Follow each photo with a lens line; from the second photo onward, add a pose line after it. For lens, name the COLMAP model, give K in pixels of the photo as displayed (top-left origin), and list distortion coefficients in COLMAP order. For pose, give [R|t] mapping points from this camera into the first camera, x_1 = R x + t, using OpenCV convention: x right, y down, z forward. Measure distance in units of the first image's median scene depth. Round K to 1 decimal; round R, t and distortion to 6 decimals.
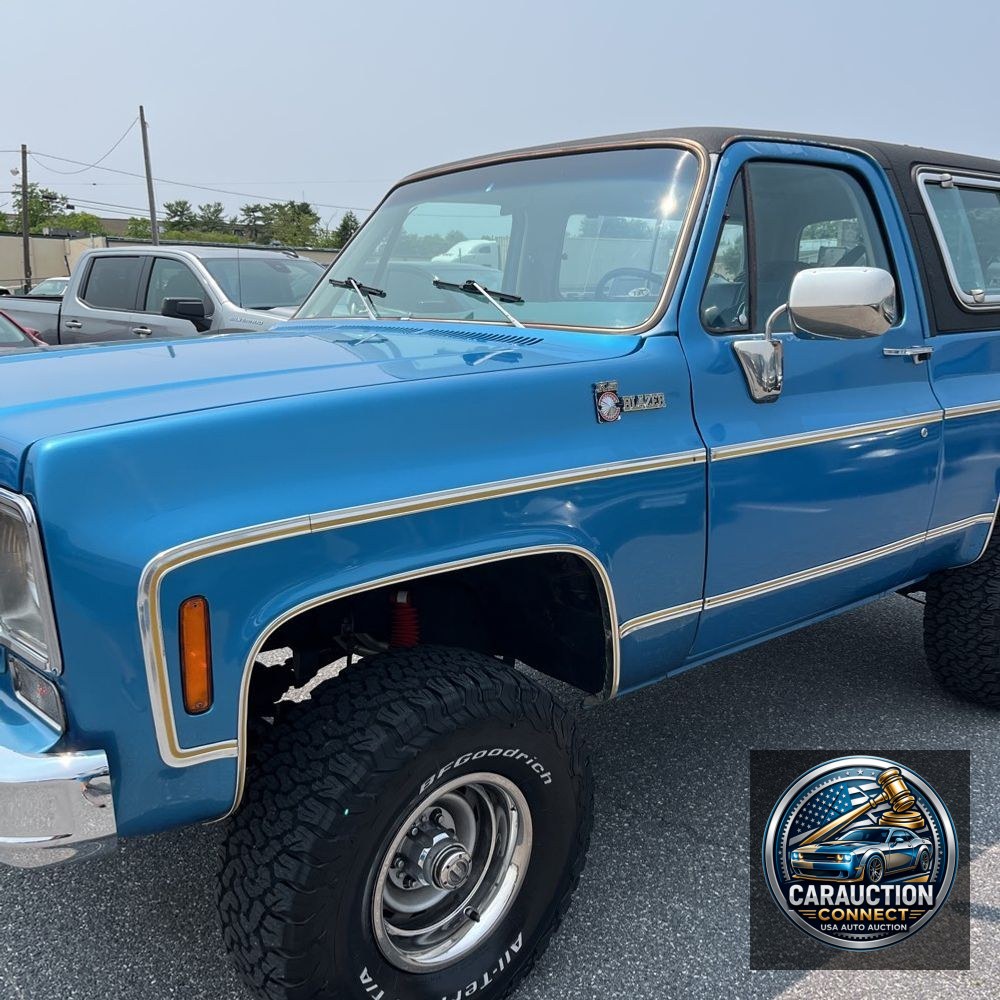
lens RADIAL K [[1015.0, 0, 508.5], [0, 1015.0, 509.7], [0, 0, 1]] dist [0.040337, -0.031509]
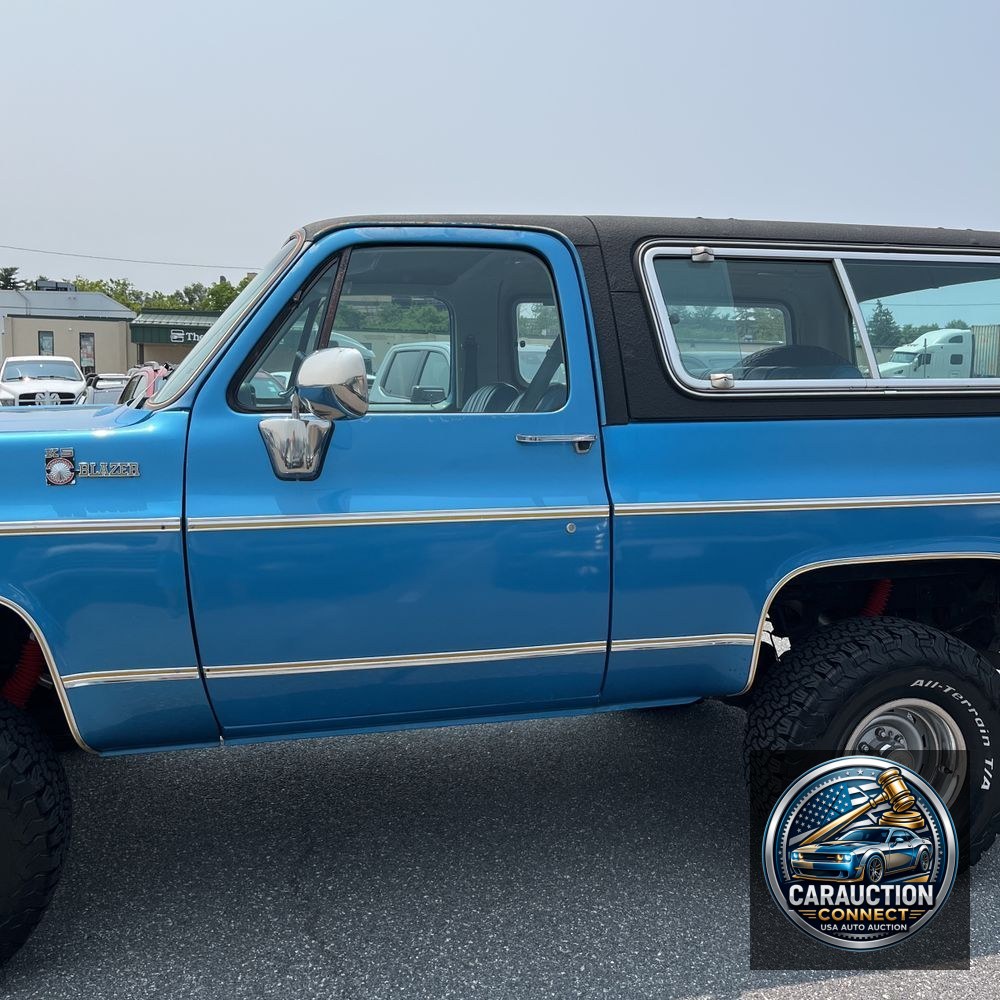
lens RADIAL K [[1015.0, 0, 508.5], [0, 1015.0, 509.7], [0, 0, 1]] dist [0.040337, -0.031509]
pose [[0.892852, 0.060758, -0.446232, 0.898900], [-0.100097, 0.992846, -0.065097, -0.032536], [0.439084, 0.102789, 0.892547, 0.202722]]
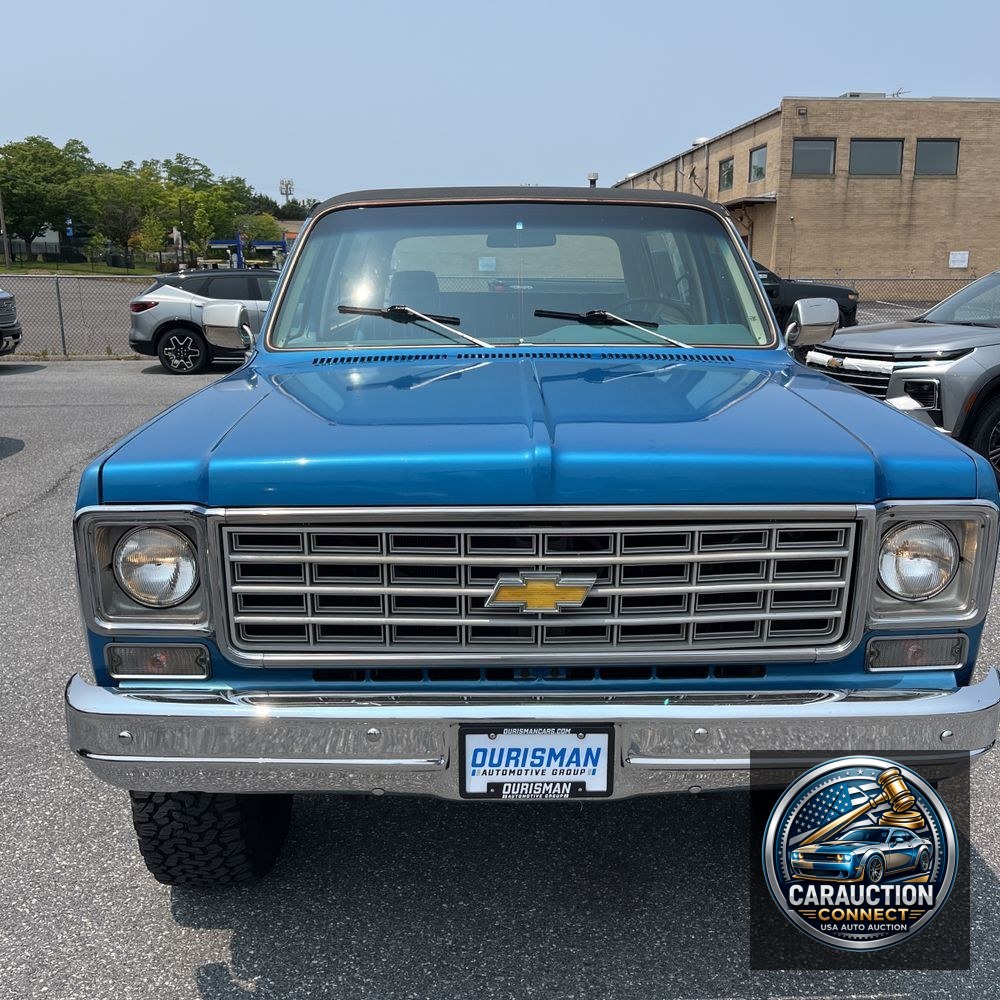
lens RADIAL K [[1015.0, 0, 508.5], [0, 1015.0, 509.7], [0, 0, 1]] dist [0.040337, -0.031509]
pose [[0.633355, -0.179426, 0.752773, -1.163847], [0.160452, 0.982058, 0.099080, -0.145252], [-0.757044, 0.058031, 0.650781, 0.354315]]
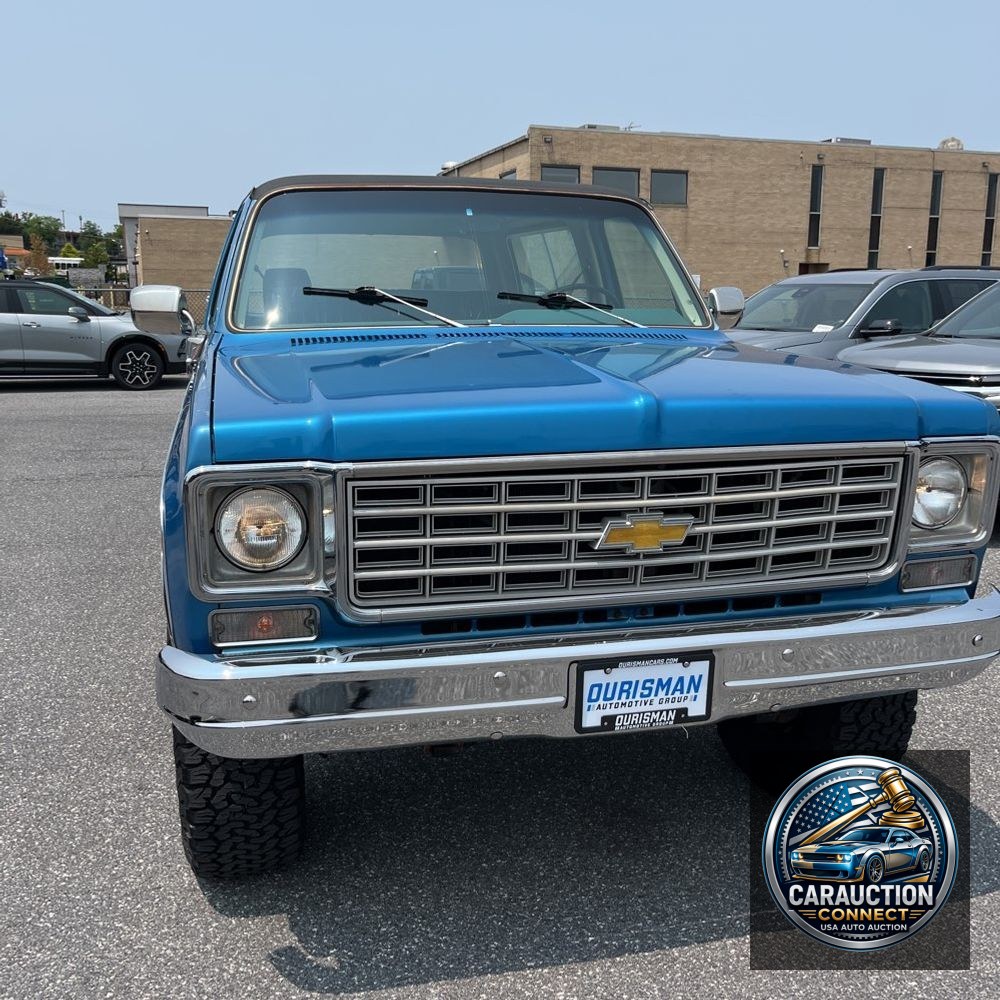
lens RADIAL K [[1015.9, 0, 499.2], [0, 1015.9, 518.0], [0, 0, 1]] dist [0.028236, -0.017024]
pose [[0.436135, -0.194789, 0.878546, -1.363309], [0.181608, 0.975256, 0.126076, -0.139578], [-0.881365, 0.104565, 0.460719, 0.578738]]
